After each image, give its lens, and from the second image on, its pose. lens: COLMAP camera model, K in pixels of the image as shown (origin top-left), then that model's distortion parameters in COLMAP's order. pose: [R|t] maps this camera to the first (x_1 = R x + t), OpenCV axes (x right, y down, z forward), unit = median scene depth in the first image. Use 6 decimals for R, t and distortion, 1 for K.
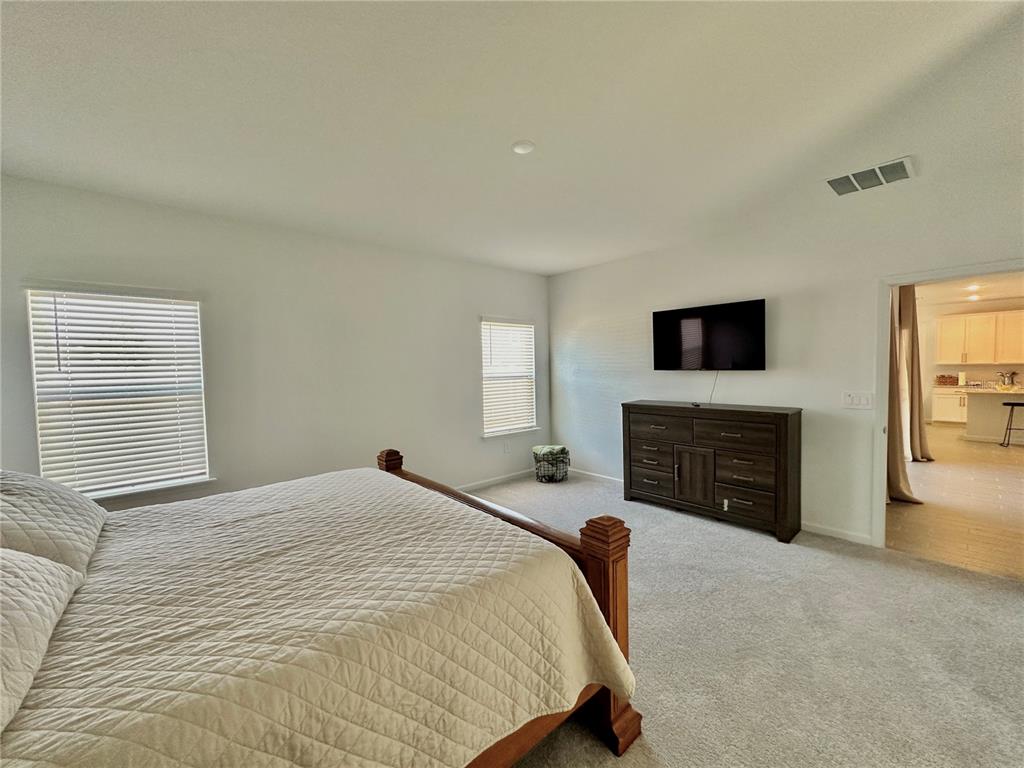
lens RADIAL K [[408.0, 0, 512.4], [0, 408.0, 384.4], [0, 0, 1]] dist [-0.001886, 0.000332]
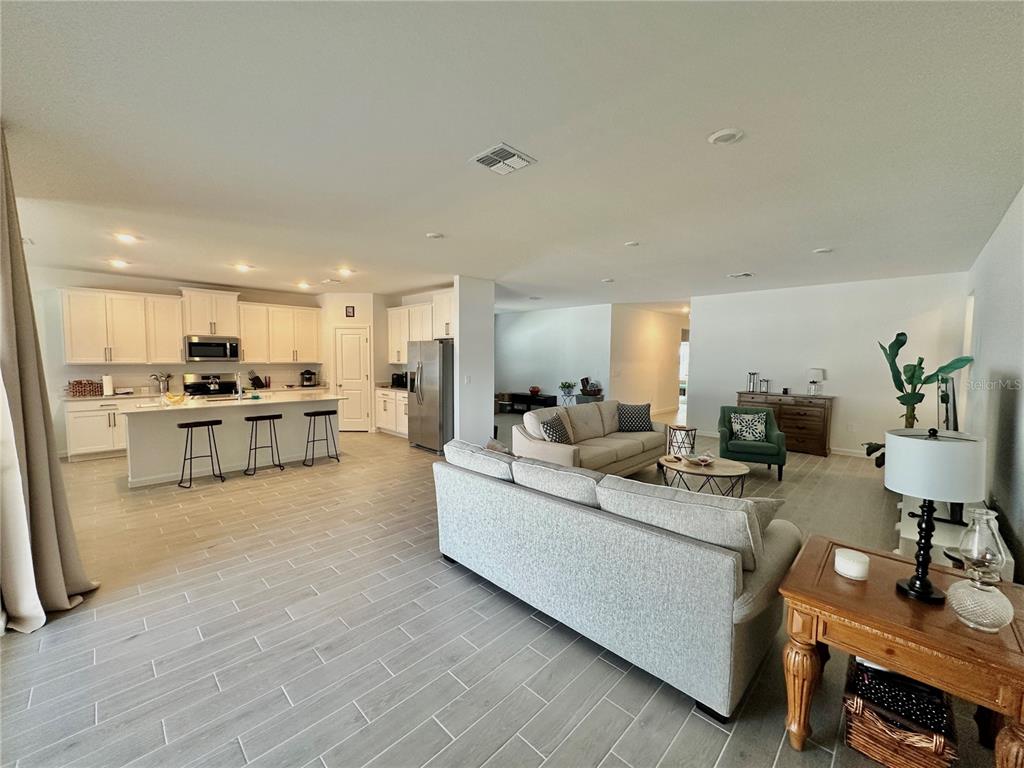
lens RADIAL K [[408.0, 0, 512.4], [0, 408.0, 384.4], [0, 0, 1]] dist [-0.001886, 0.000332]
pose [[-0.077458, -0.048158, 0.995832, 0.377209], [0.033845, 0.998130, 0.050902, -0.027477], [-0.996421, 0.037646, -0.075683, 0.380994]]
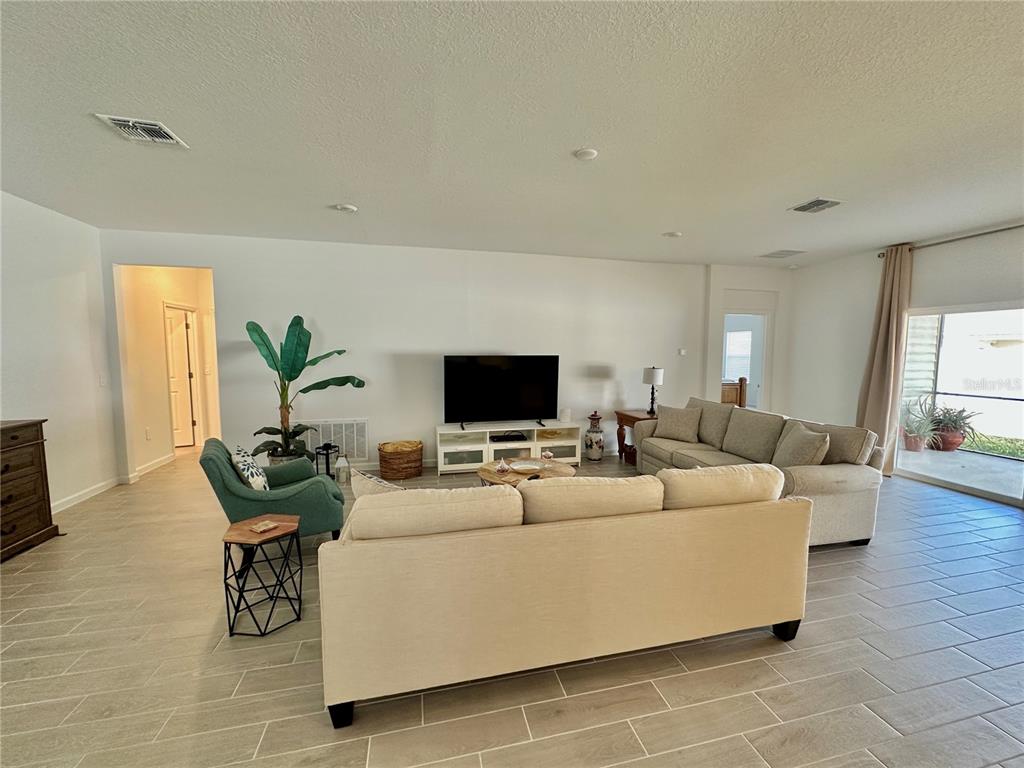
lens RADIAL K [[408.0, 0, 512.4], [0, 408.0, 384.4], [0, 0, 1]] dist [-0.001886, 0.000332]
pose [[-0.466640, 0.092126, -0.879636, 1.169360], [-0.032444, 0.992108, 0.121117, -0.036448], [0.883852, 0.085057, -0.459968, 0.295163]]
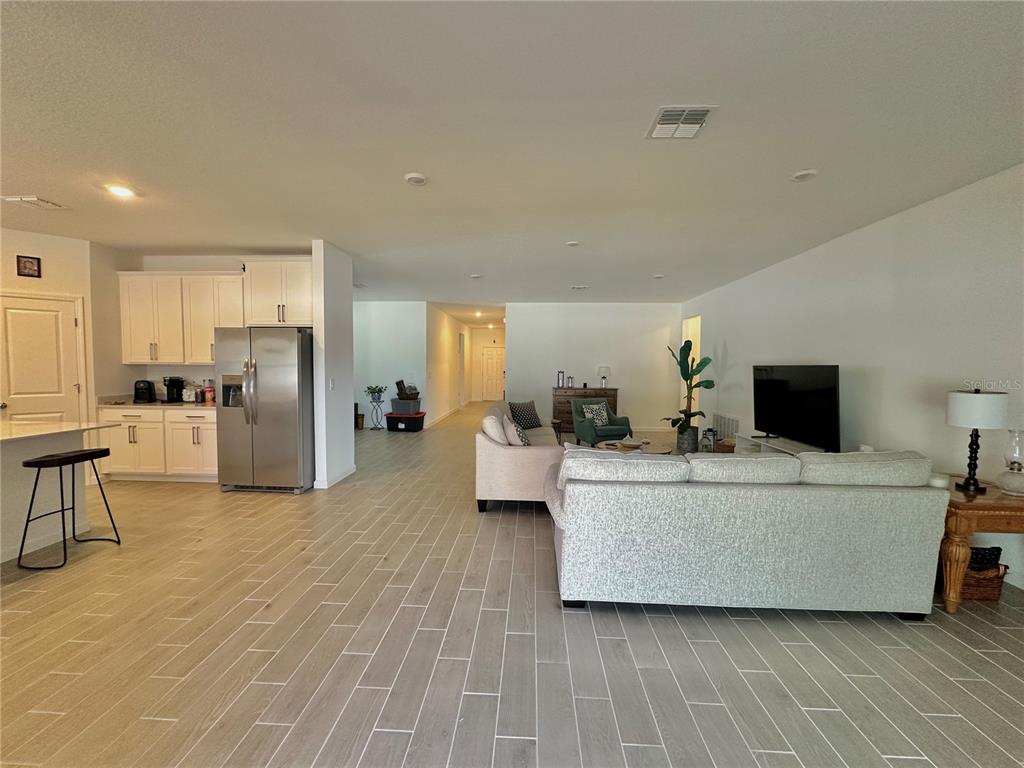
lens RADIAL K [[408.0, 0, 512.4], [0, 408.0, 384.4], [0, 0, 1]] dist [-0.001886, 0.000332]
pose [[-0.720499, -0.019587, 0.693180, 0.564843], [0.033348, 0.997466, 0.062847, -0.026520], [-0.692654, 0.068397, -0.718020, 0.624558]]
